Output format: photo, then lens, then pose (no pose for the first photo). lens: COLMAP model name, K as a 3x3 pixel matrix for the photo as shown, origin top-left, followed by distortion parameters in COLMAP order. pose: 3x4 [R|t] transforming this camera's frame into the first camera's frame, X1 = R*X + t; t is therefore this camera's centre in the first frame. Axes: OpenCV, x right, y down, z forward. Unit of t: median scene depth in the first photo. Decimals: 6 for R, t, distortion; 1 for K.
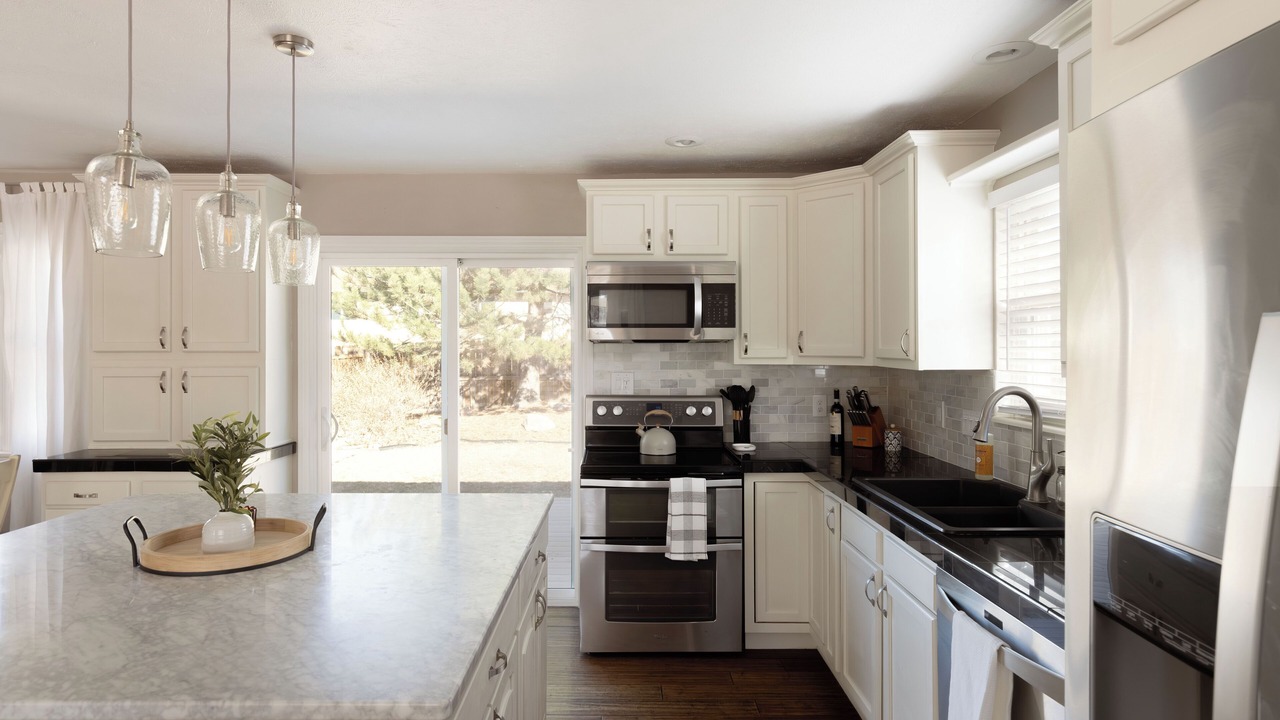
lens RADIAL K [[723.5, 0, 640.0], [0, 723.5, 360.0], [0, 0, 1]] dist [0.011990, -0.000531]
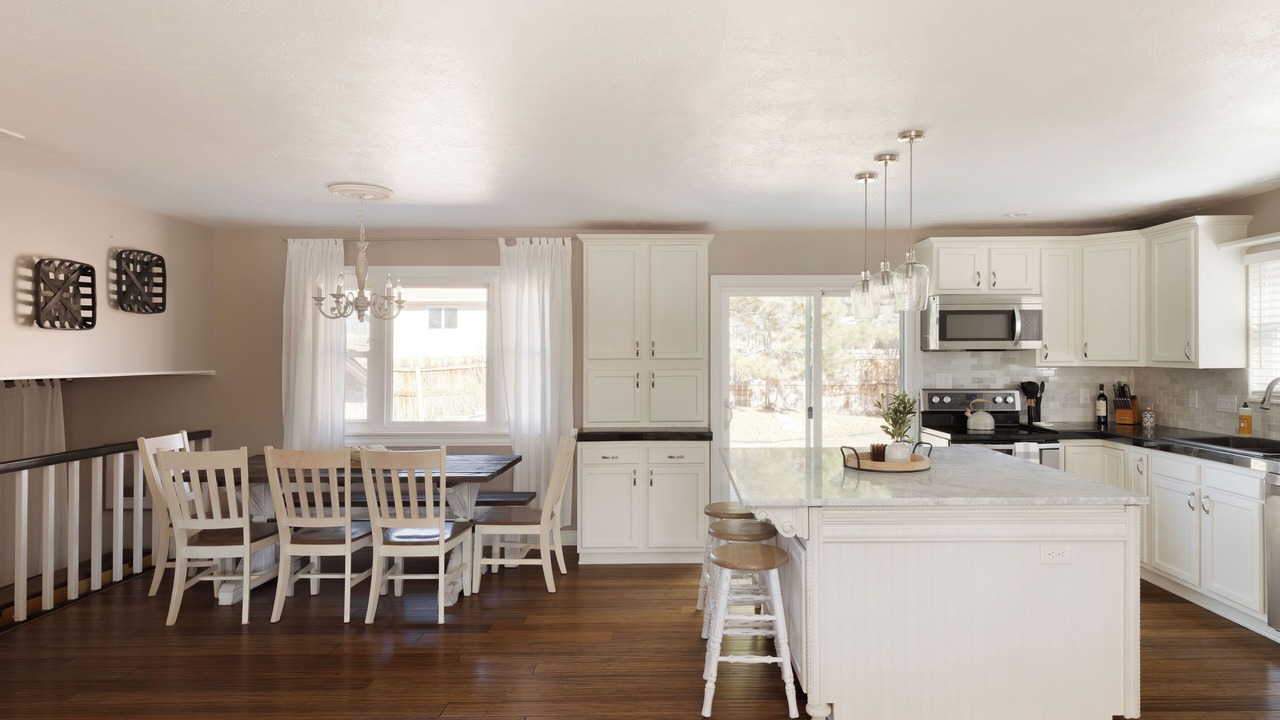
lens RADIAL K [[747.2, 0, 692.5], [0, 747.2, 364.3], [0, 0, 1]] dist [0.005812, 0.001171]
pose [[0.999829, -0.003425, 0.018185, -0.571967], [0.003514, 0.999982, -0.004849, 0.006850], [-0.018168, 0.004912, 0.999823, -0.460038]]
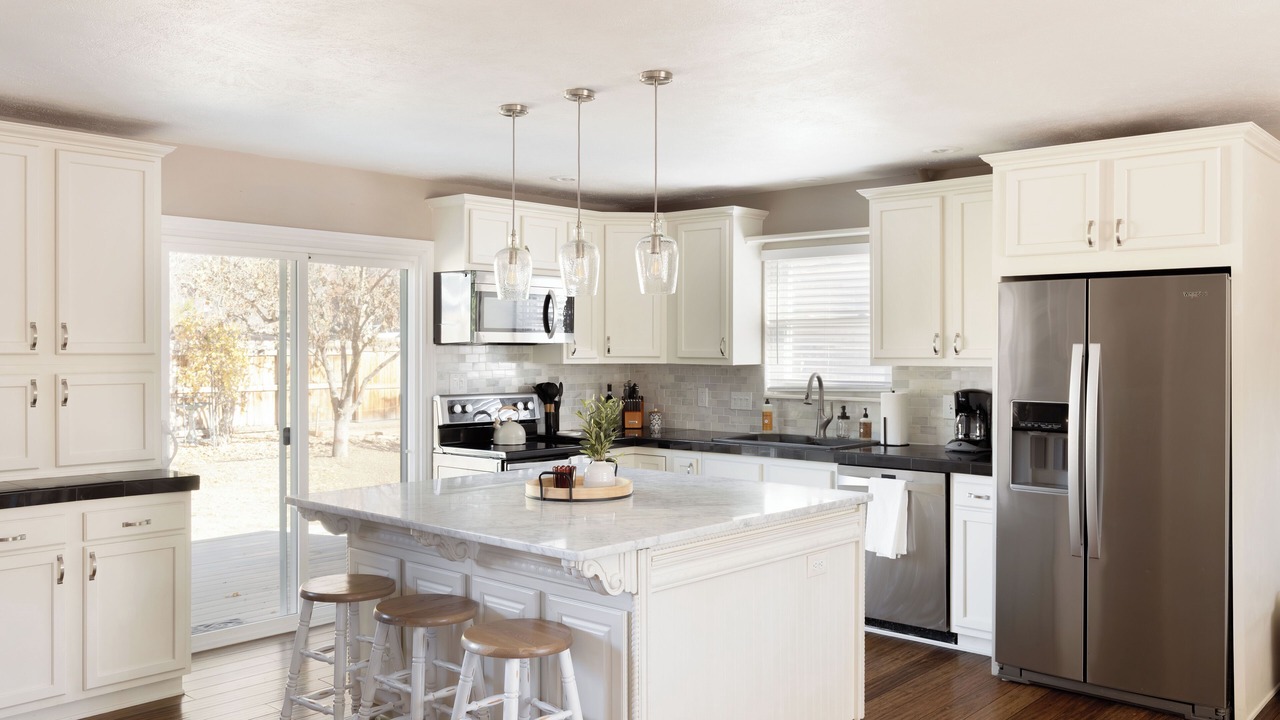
lens RADIAL K [[1046.9, 0, 640.0], [0, 1046.9, 360.0], [0, 0, 1]] dist [0.018590, -0.000519]
pose [[0.667059, -0.005689, 0.744983, -1.056376], [0.010501, 0.999943, -0.001767, 0.004029], [-0.744931, 0.009001, 0.667081, -0.233304]]
